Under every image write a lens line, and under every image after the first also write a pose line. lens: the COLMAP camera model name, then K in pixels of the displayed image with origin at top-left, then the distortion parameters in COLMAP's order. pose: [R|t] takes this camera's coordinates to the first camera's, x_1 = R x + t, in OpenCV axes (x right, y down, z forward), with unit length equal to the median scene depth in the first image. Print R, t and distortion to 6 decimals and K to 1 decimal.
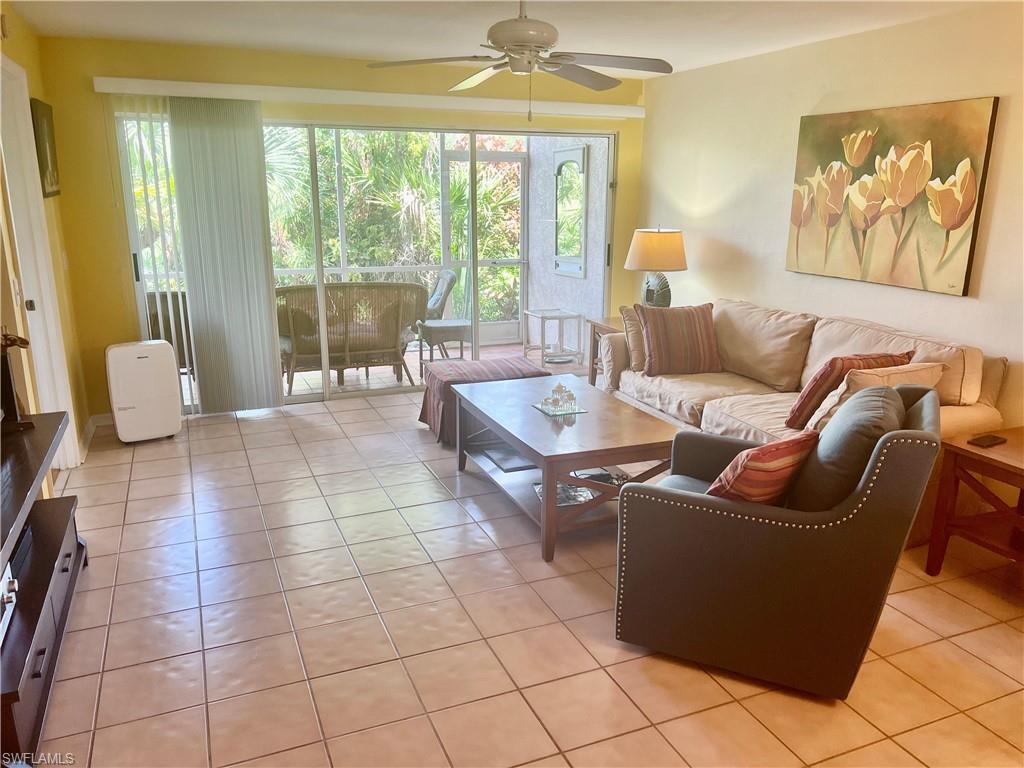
lens RADIAL K [[777.7, 0, 512.0], [0, 777.7, 384.0], [0, 0, 1]] dist [0.068202, -0.073440]
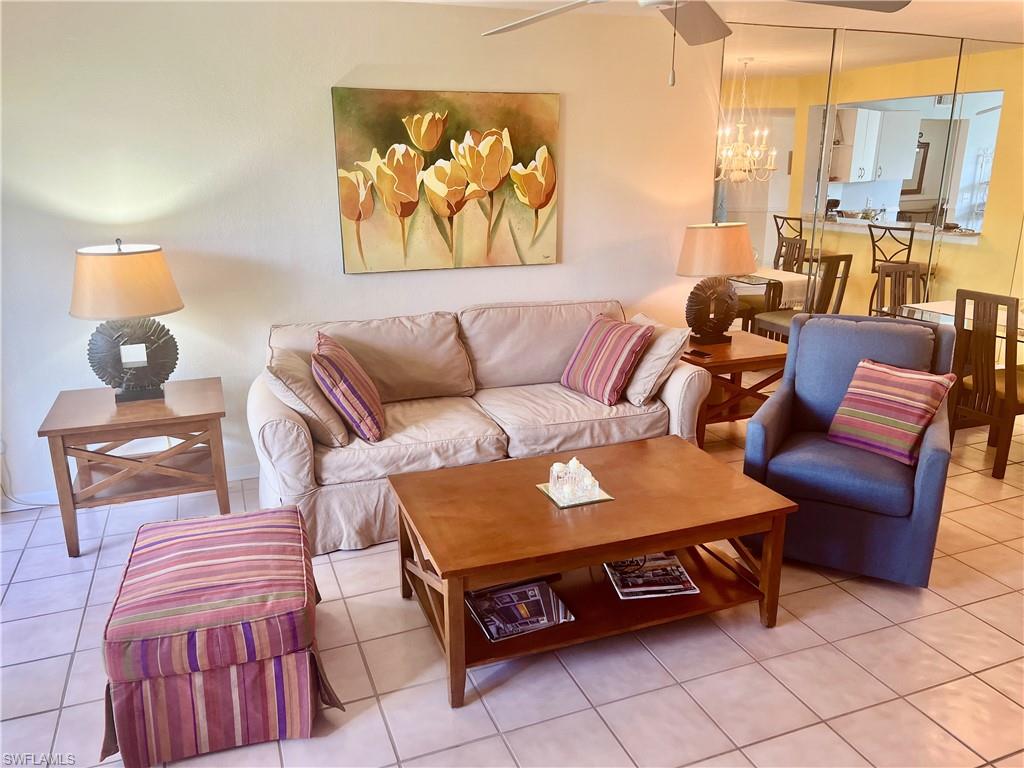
lens RADIAL K [[777.7, 0, 512.0], [0, 777.7, 384.0], [0, 0, 1]] dist [0.068202, -0.073440]
pose [[0.019120, -0.267949, 0.963243, -0.558925], [0.258374, 0.932019, 0.254134, -0.235752], [-0.965856, 0.244018, 0.087052, 0.921036]]
